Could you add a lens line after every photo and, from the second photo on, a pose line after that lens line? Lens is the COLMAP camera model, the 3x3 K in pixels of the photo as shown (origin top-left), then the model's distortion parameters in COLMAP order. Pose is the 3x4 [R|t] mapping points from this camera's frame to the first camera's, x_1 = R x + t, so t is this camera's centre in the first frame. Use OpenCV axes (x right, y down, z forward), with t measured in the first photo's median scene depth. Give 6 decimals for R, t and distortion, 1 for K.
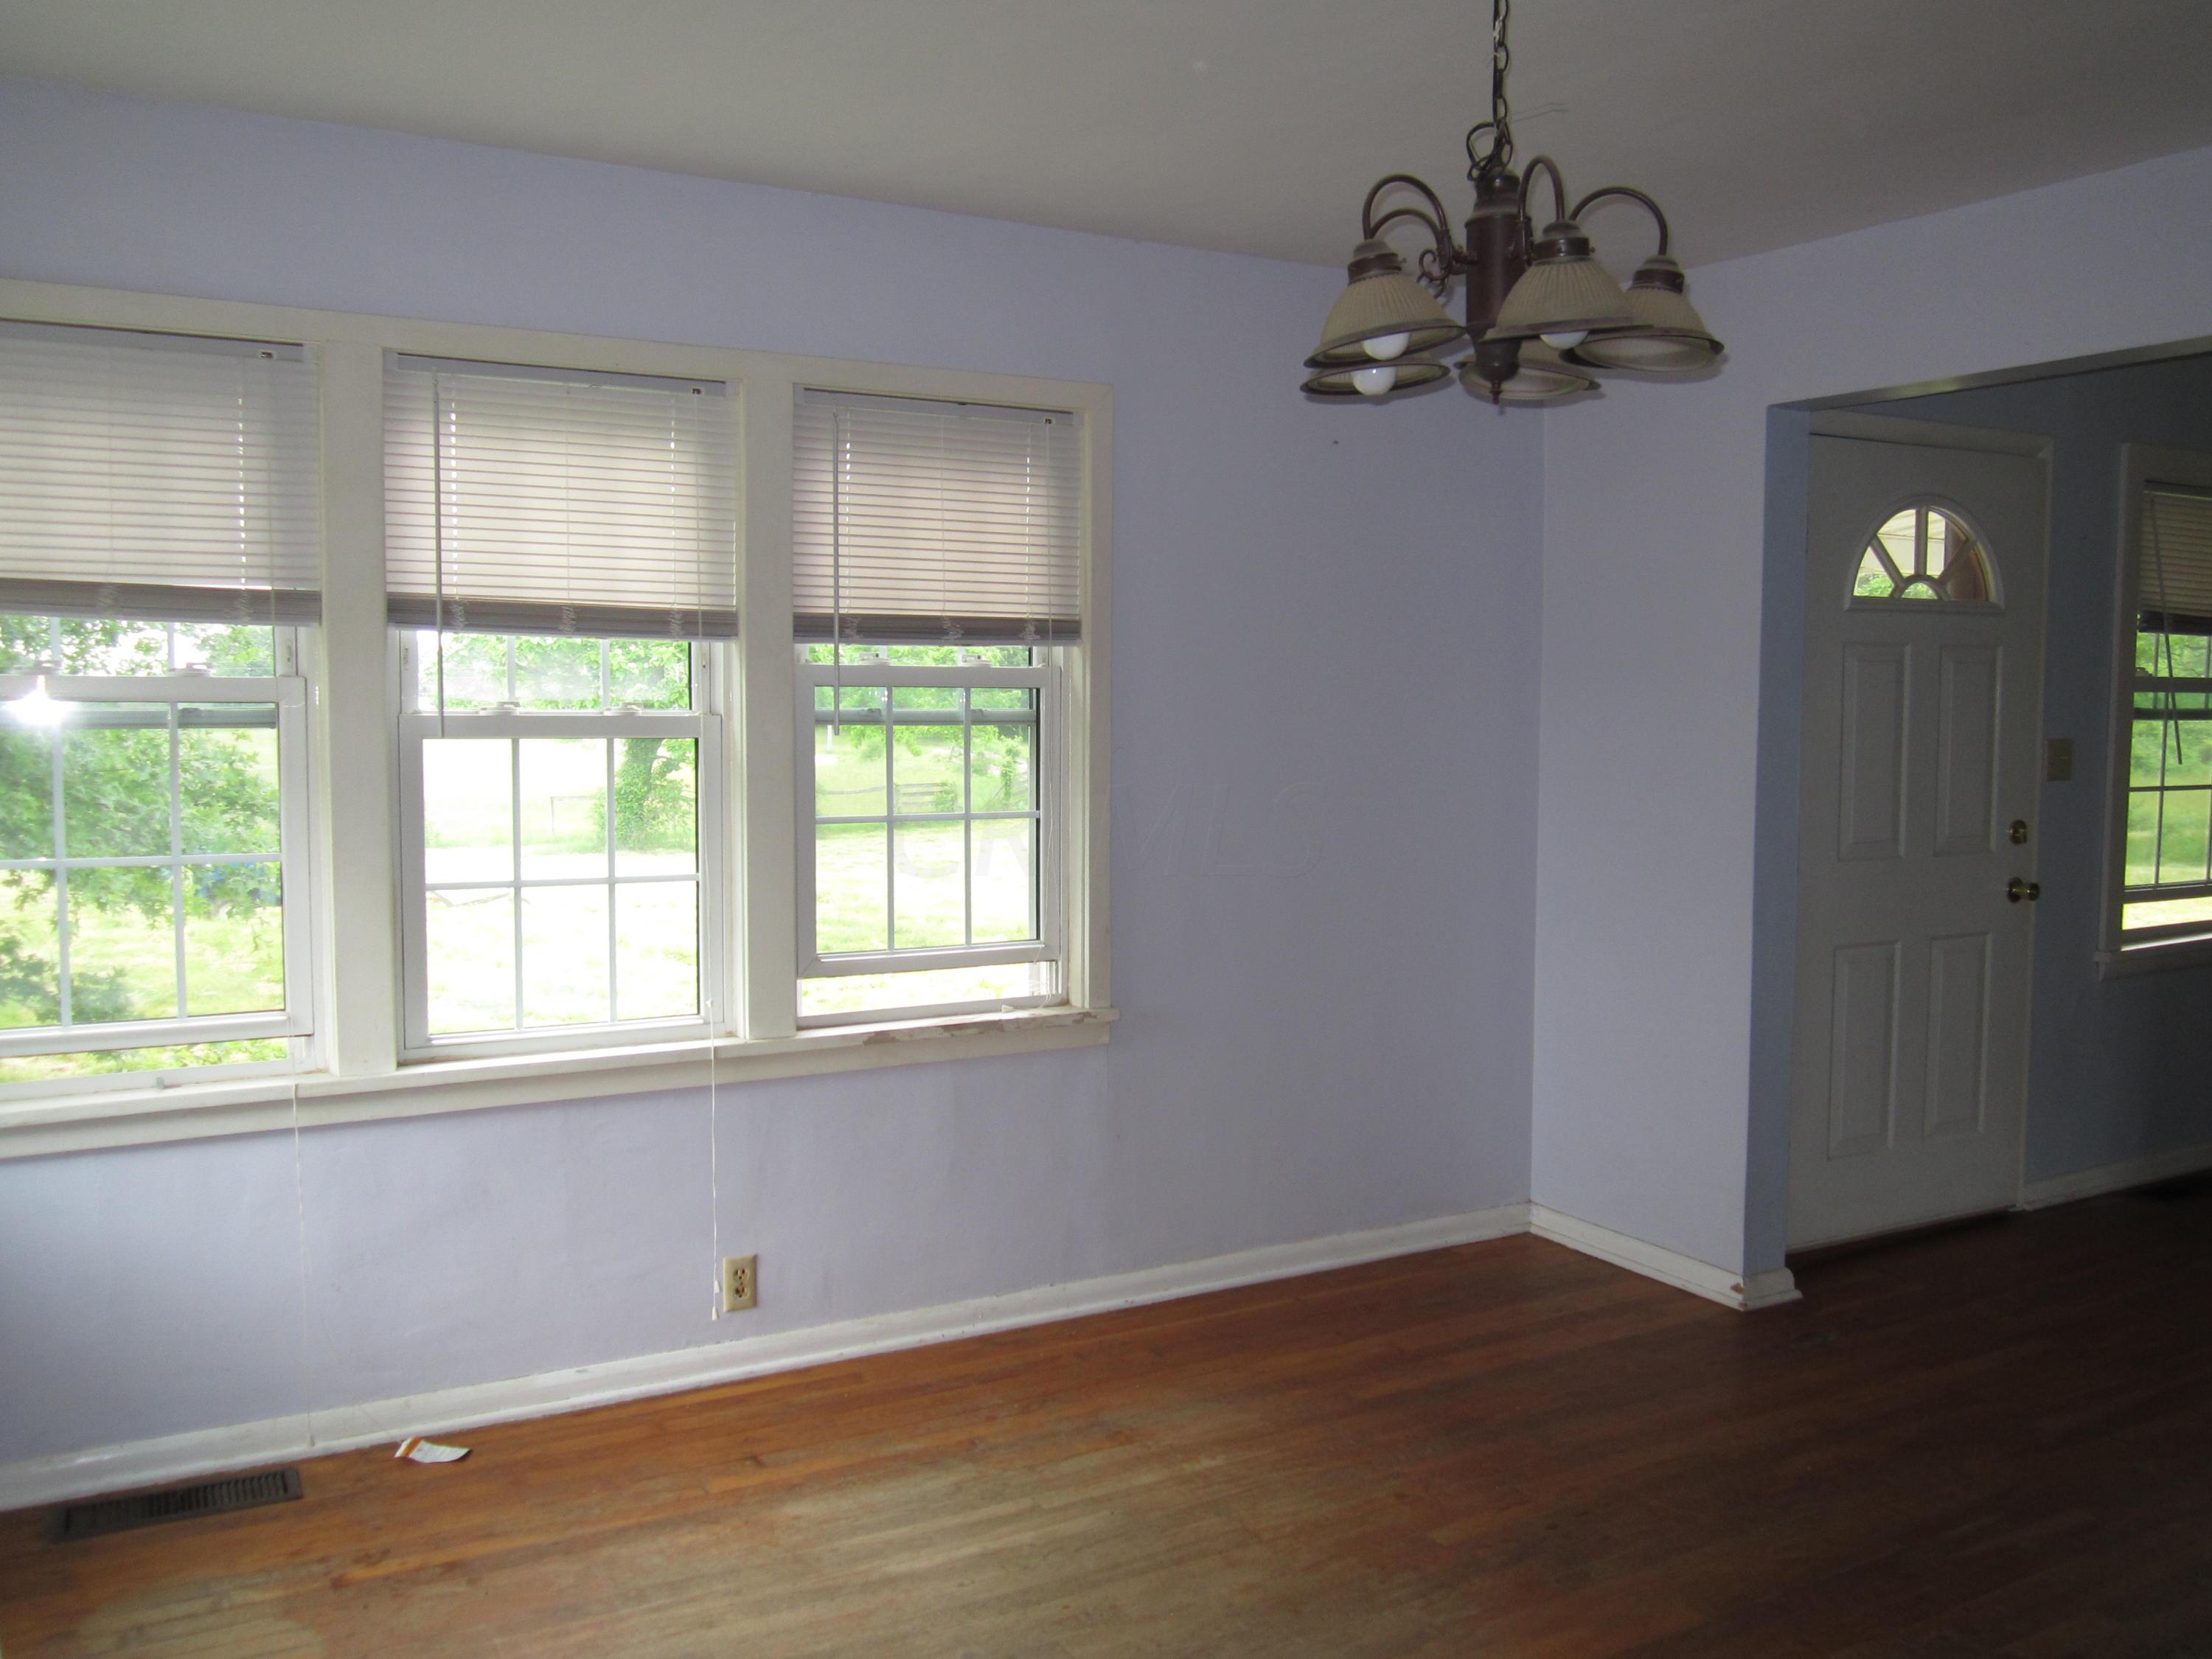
lens RADIAL K [[1795.6, 0, 1108.1], [0, 1795.6, 829.6], [0, 0, 1]] dist [-0.049410, 0.003953]
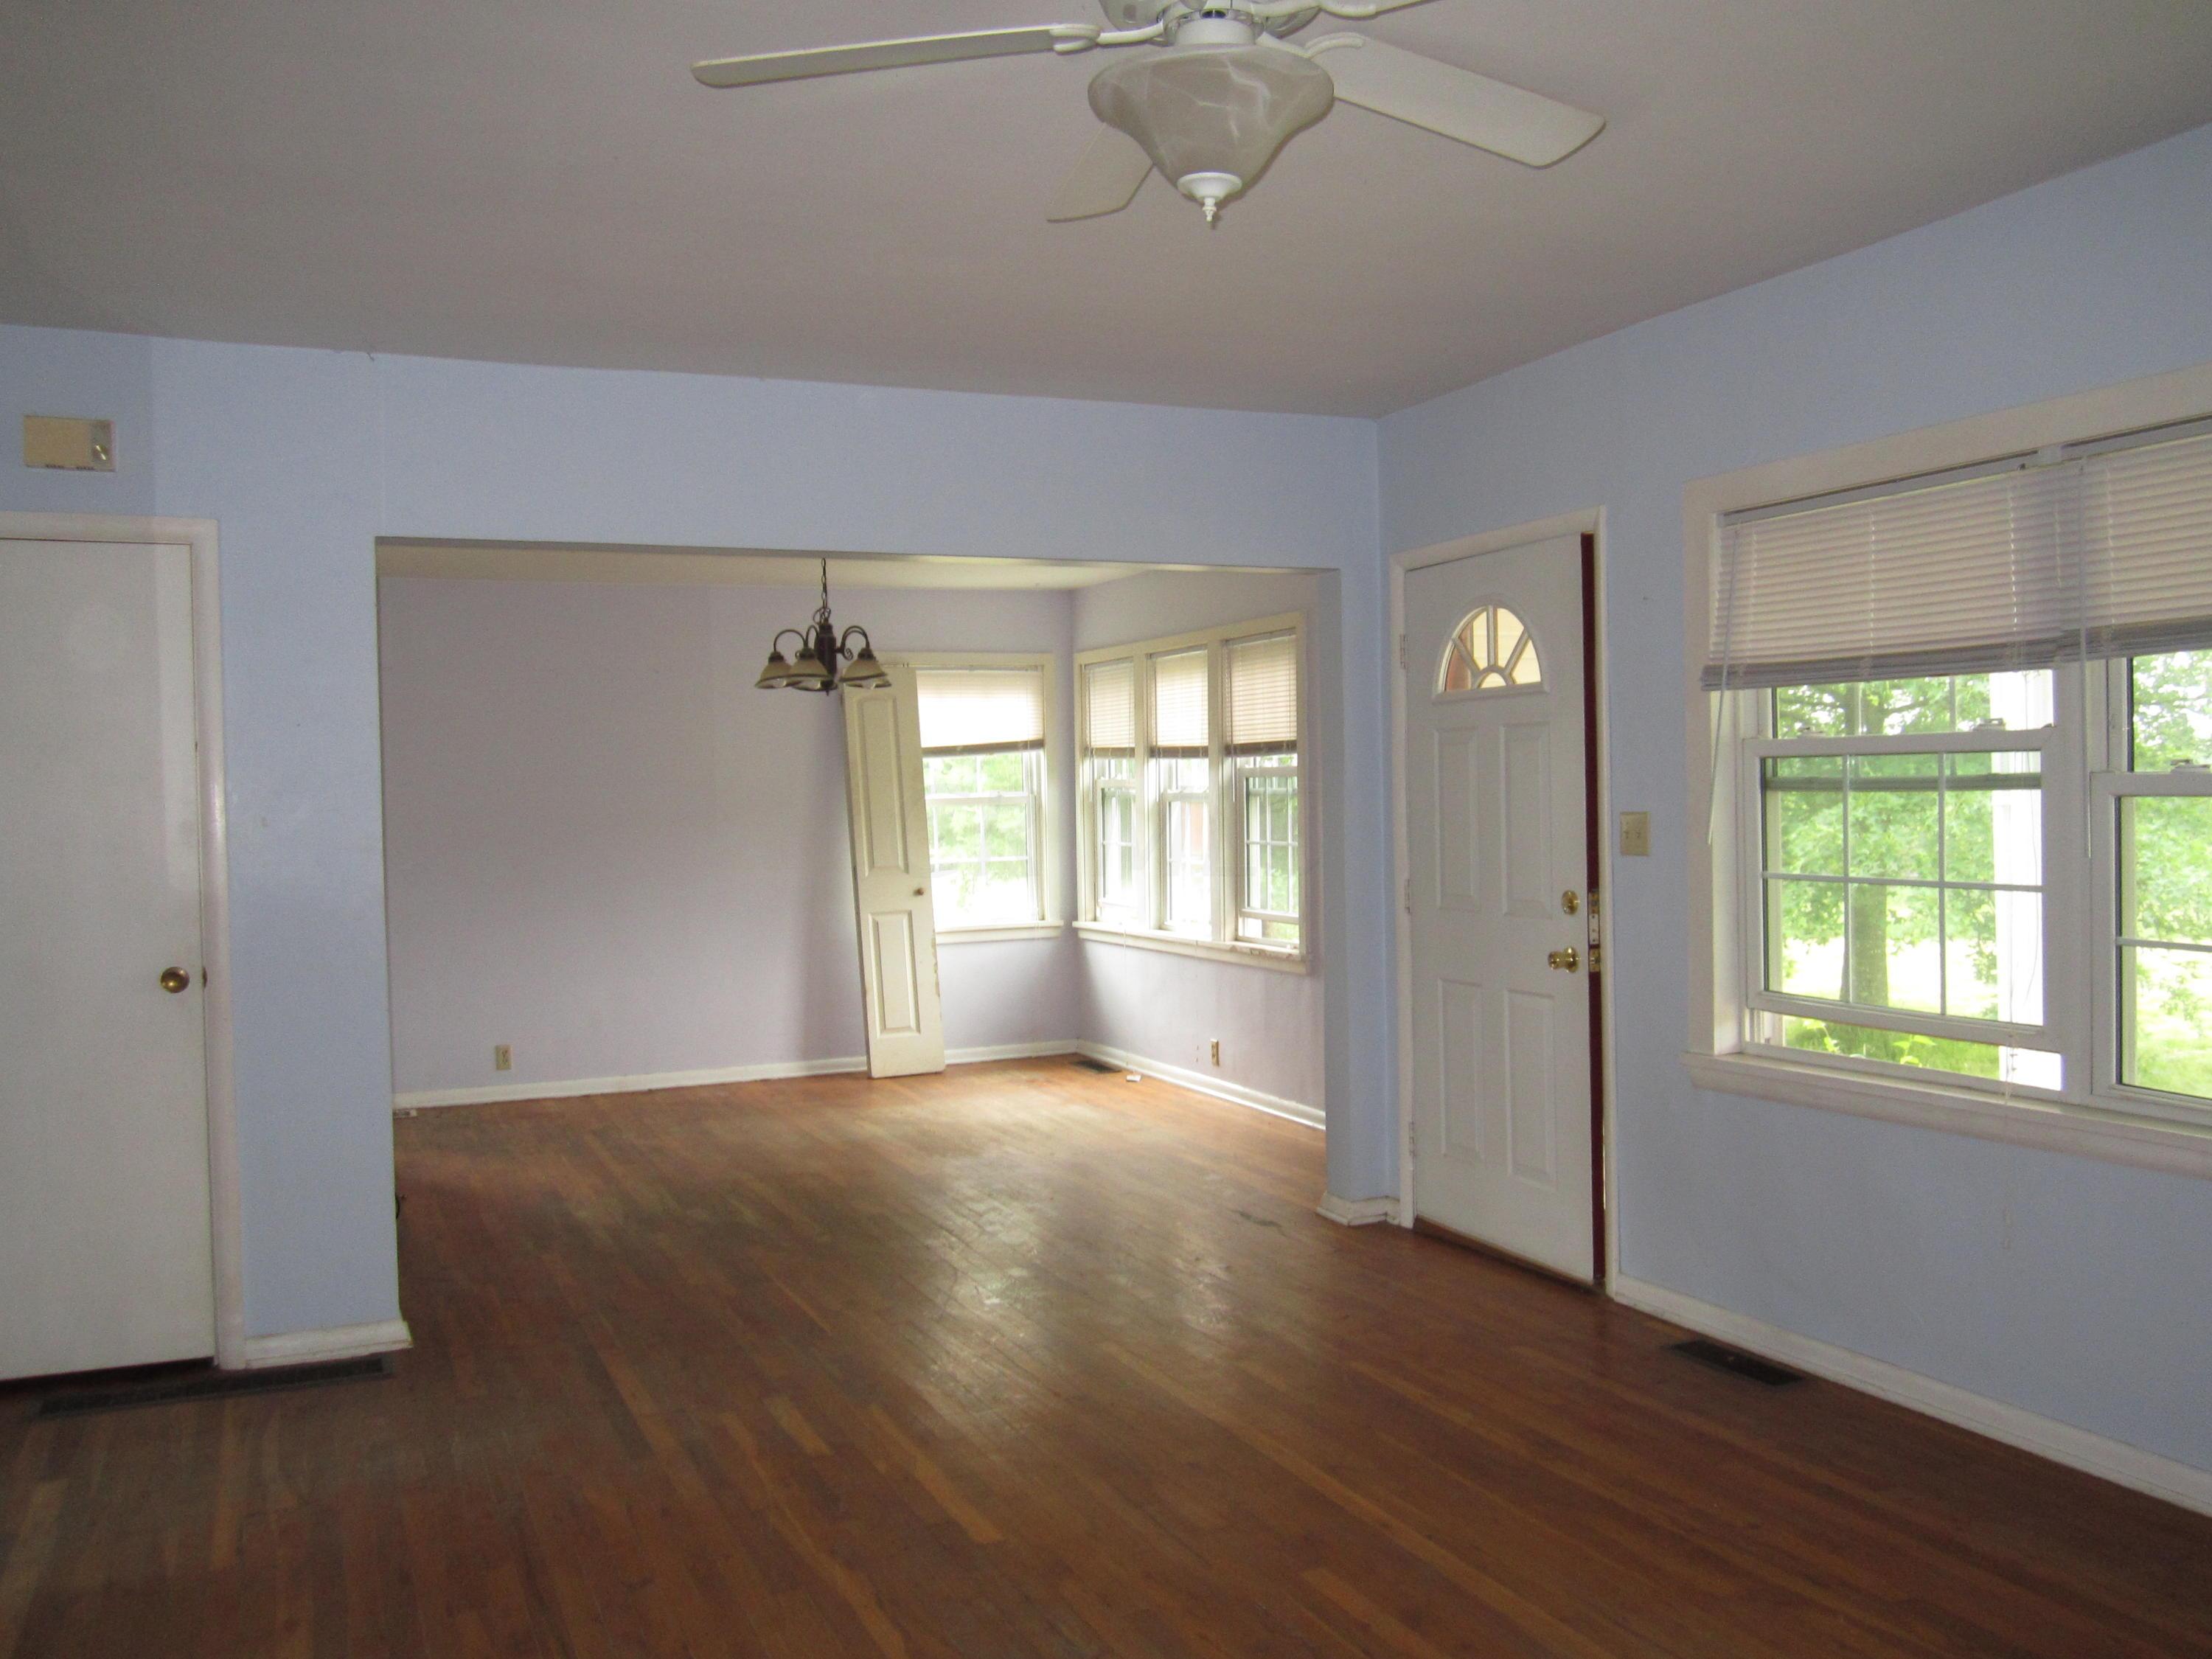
lens RADIAL K [[1804.0, 0, 1130.1], [0, 1804.0, 835.7], [0, 0, 1]] dist [-0.000537, -0.063398]
pose [[-0.085105, 0.029381, -0.995939, 1.802949], [-0.042060, 0.998568, 0.033053, -0.071639], [0.995484, 0.044702, -0.083747, 0.968523]]
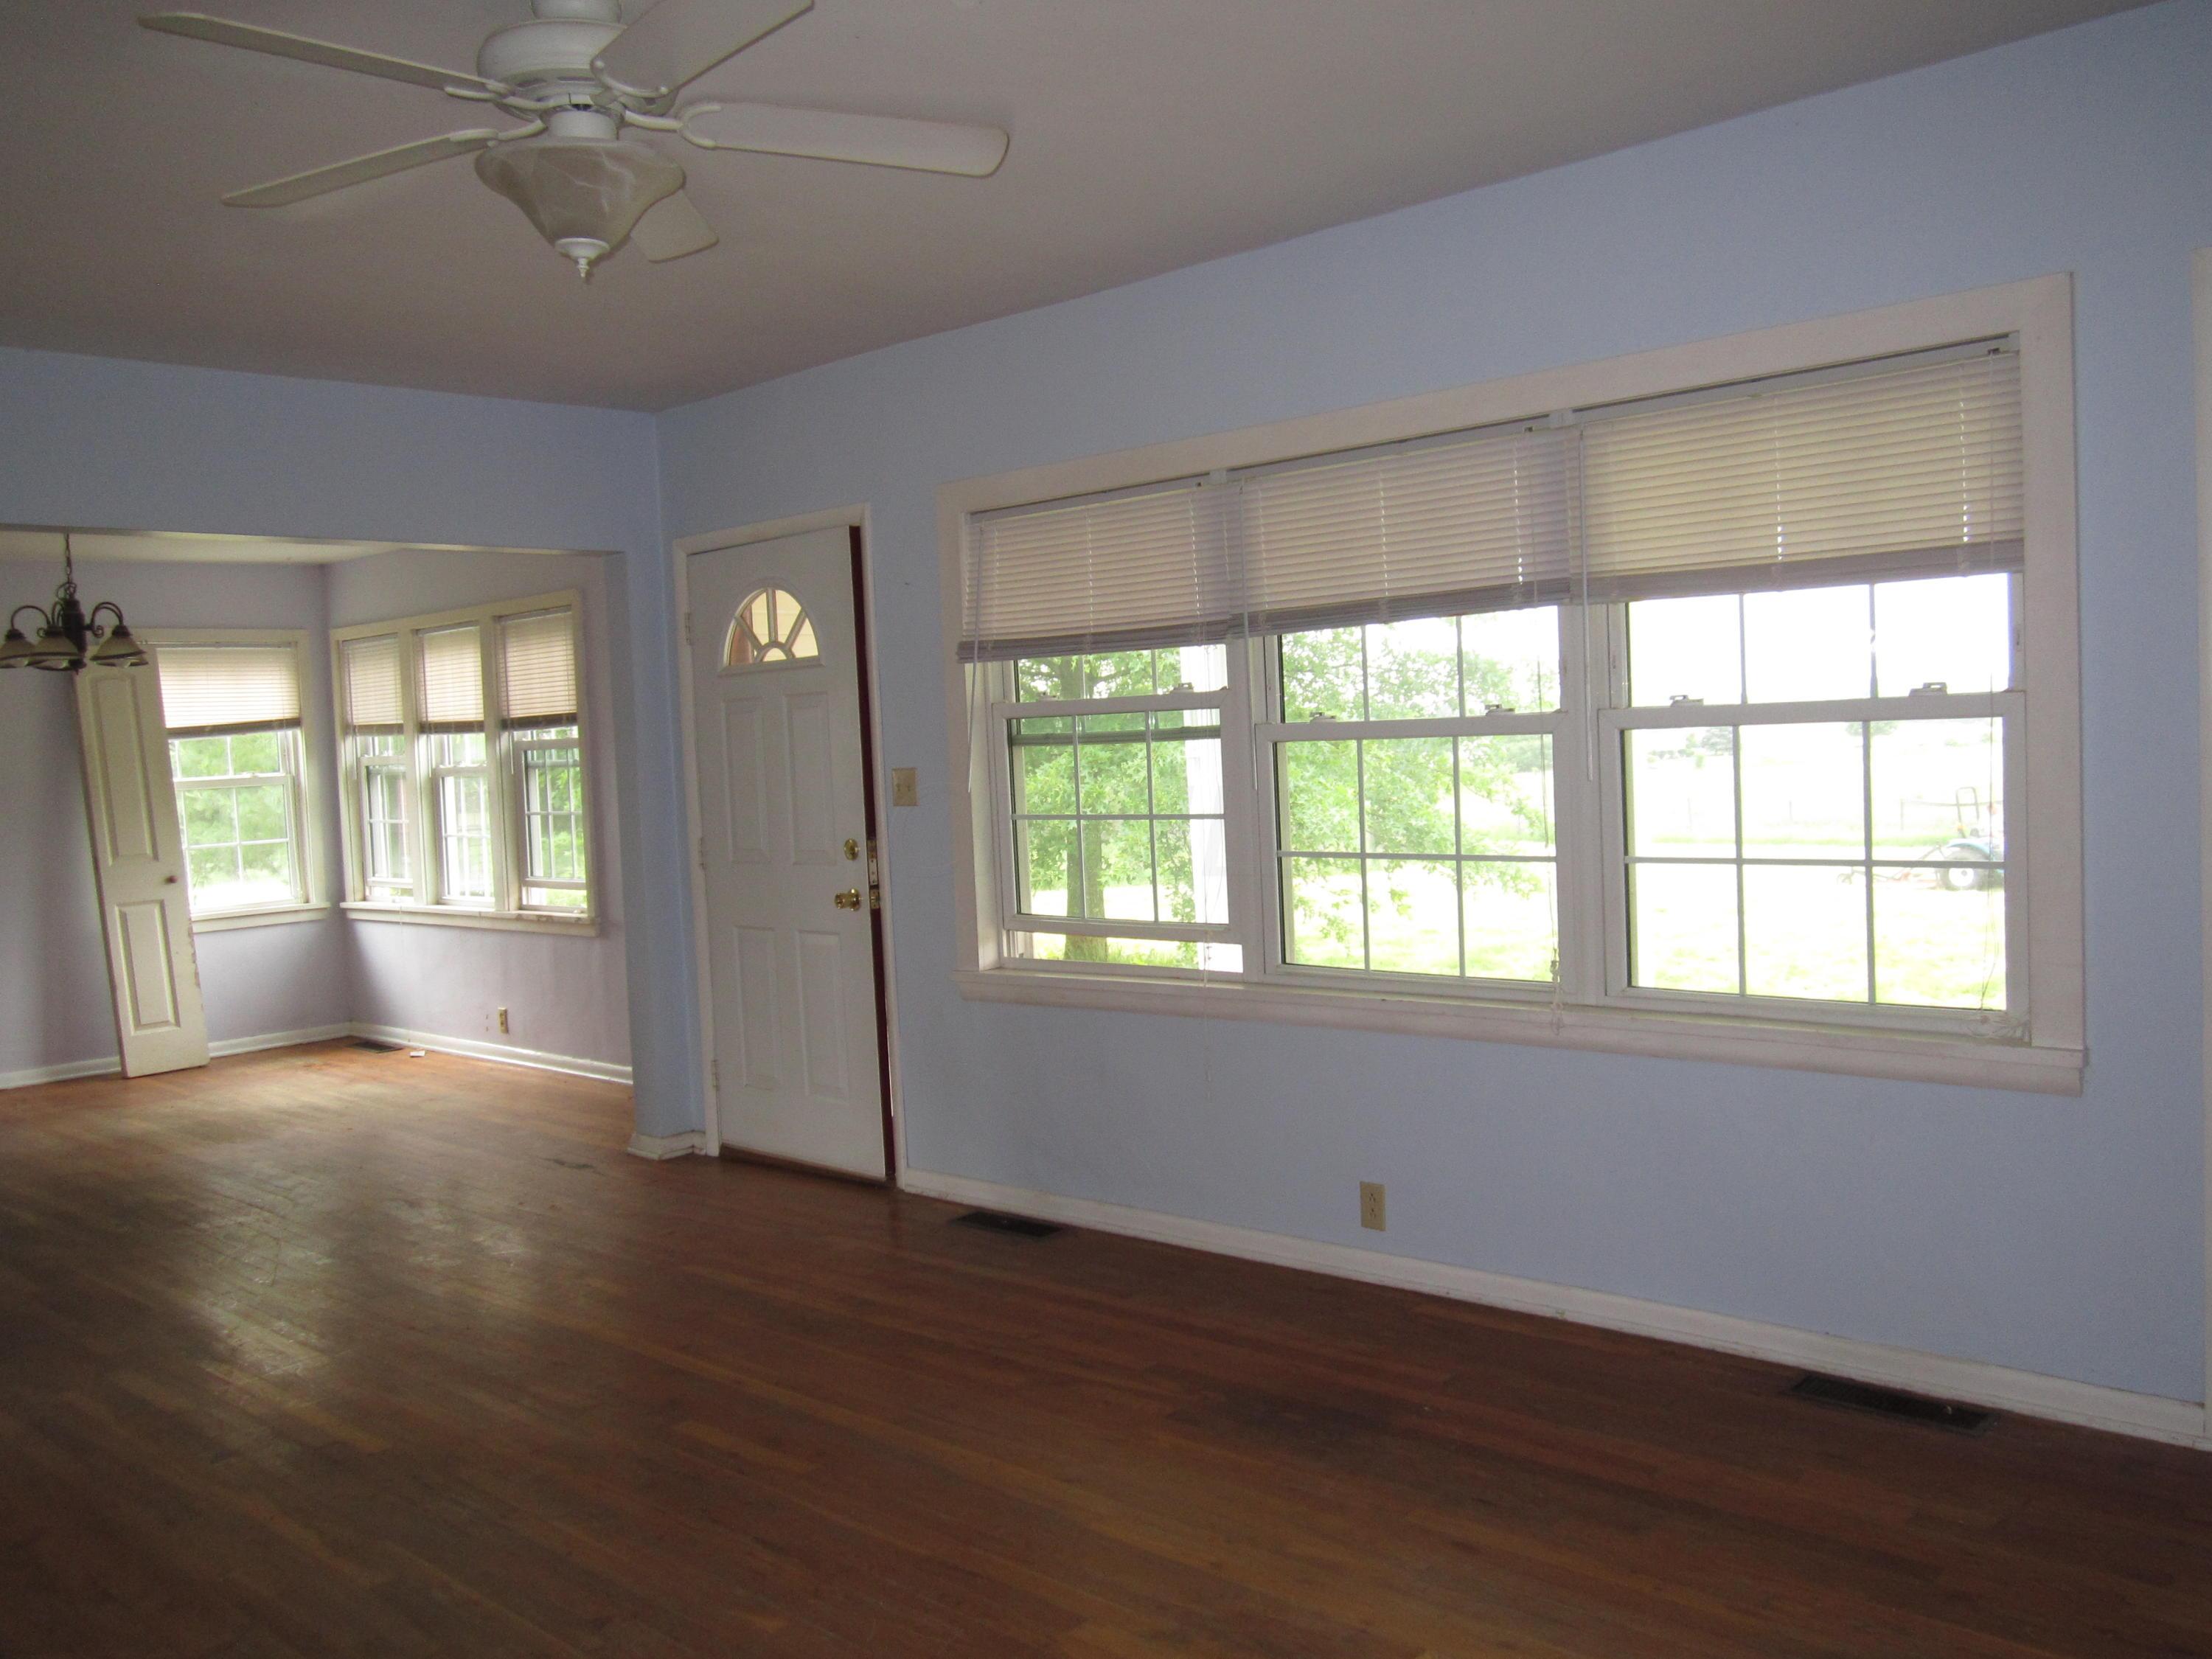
lens RADIAL K [[1795.6, 0, 1108.1], [0, 1795.6, 829.6], [0, 0, 1]] dist [-0.049410, 0.003953]
pose [[0.315215, 0.036442, -0.948320, 1.933925], [-0.014962, 0.999329, 0.033429, -0.063351], [0.948902, 0.003652, 0.315549, 0.916930]]
